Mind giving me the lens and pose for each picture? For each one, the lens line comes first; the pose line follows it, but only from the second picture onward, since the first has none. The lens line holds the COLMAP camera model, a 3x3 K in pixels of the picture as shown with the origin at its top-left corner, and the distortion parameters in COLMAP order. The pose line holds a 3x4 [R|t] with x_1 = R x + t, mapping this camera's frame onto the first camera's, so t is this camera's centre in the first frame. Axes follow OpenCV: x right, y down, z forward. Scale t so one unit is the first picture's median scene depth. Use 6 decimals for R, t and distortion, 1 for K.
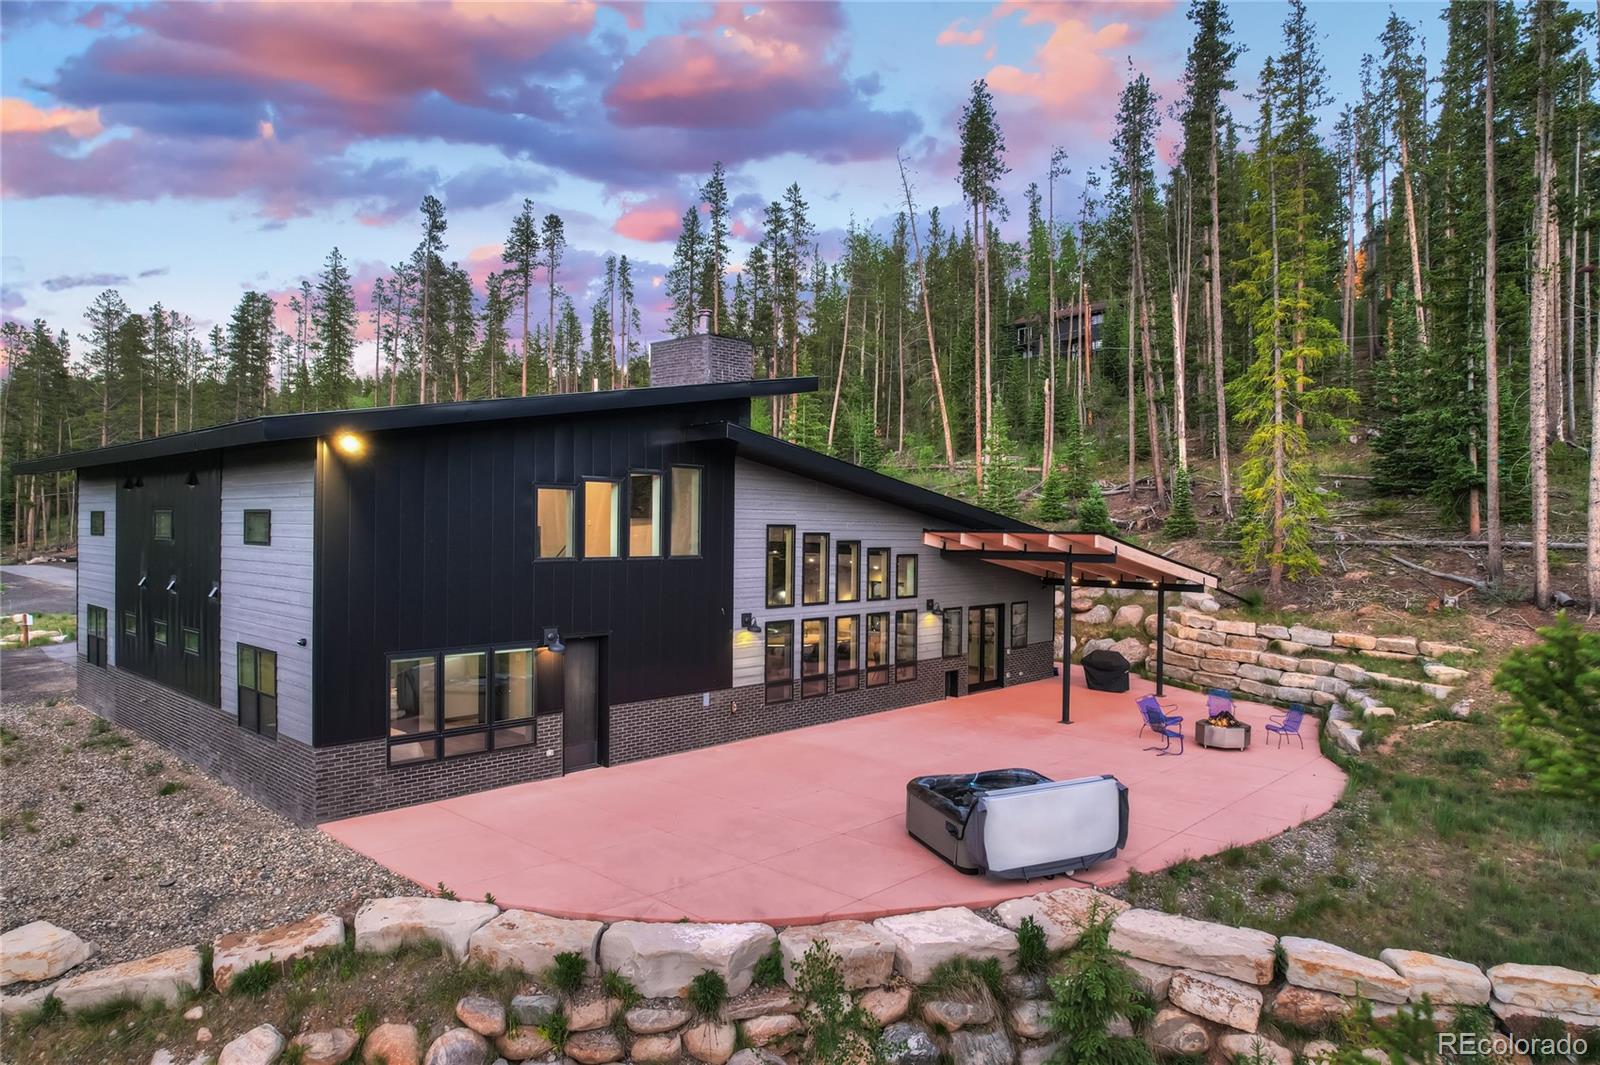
lens RADIAL K [[1021.4, 0, 801.4], [0, 1021.4, 526.5], [0, 0, 1]] dist [-0.047202, 0.000184]
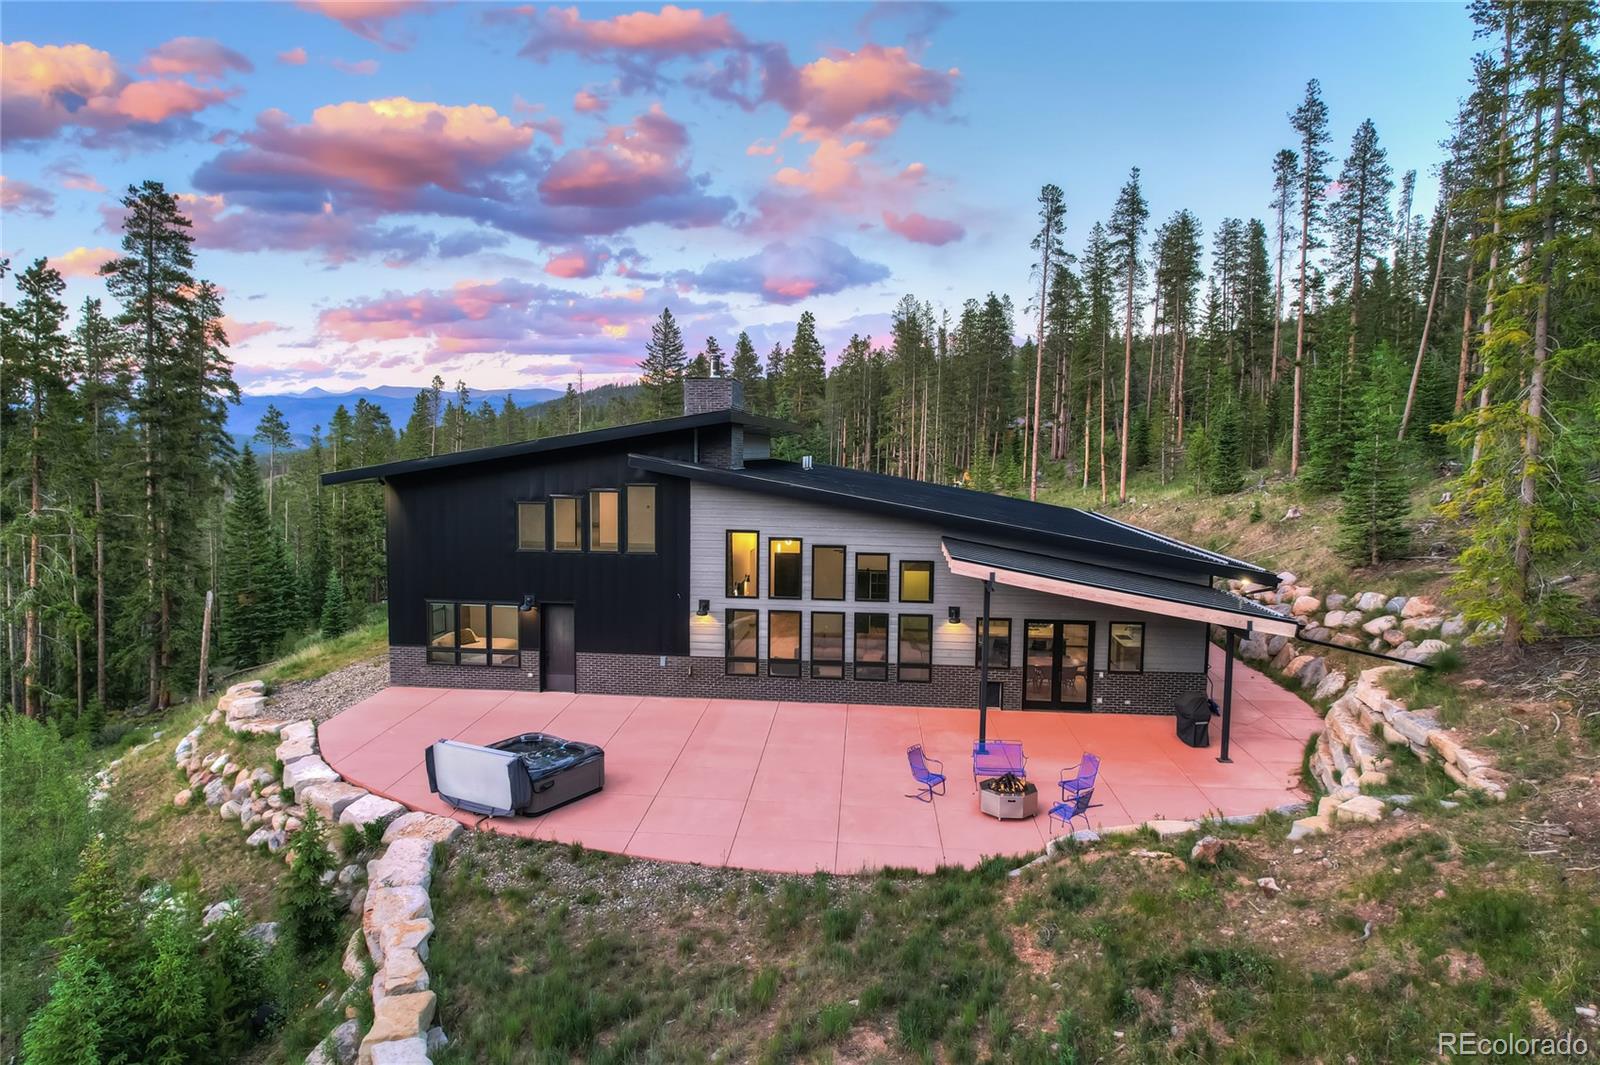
lens RADIAL K [[1021.4, 0, 802.7], [0, 1021.4, 532.9], [0, 0, 1]] dist [-0.047202, 0.000184]
pose [[0.598210, 0.060673, -0.799039, 1.056460], [-0.004966, 0.997391, 0.072016, -0.091397], [0.801324, -0.039113, 0.596951, 0.361765]]
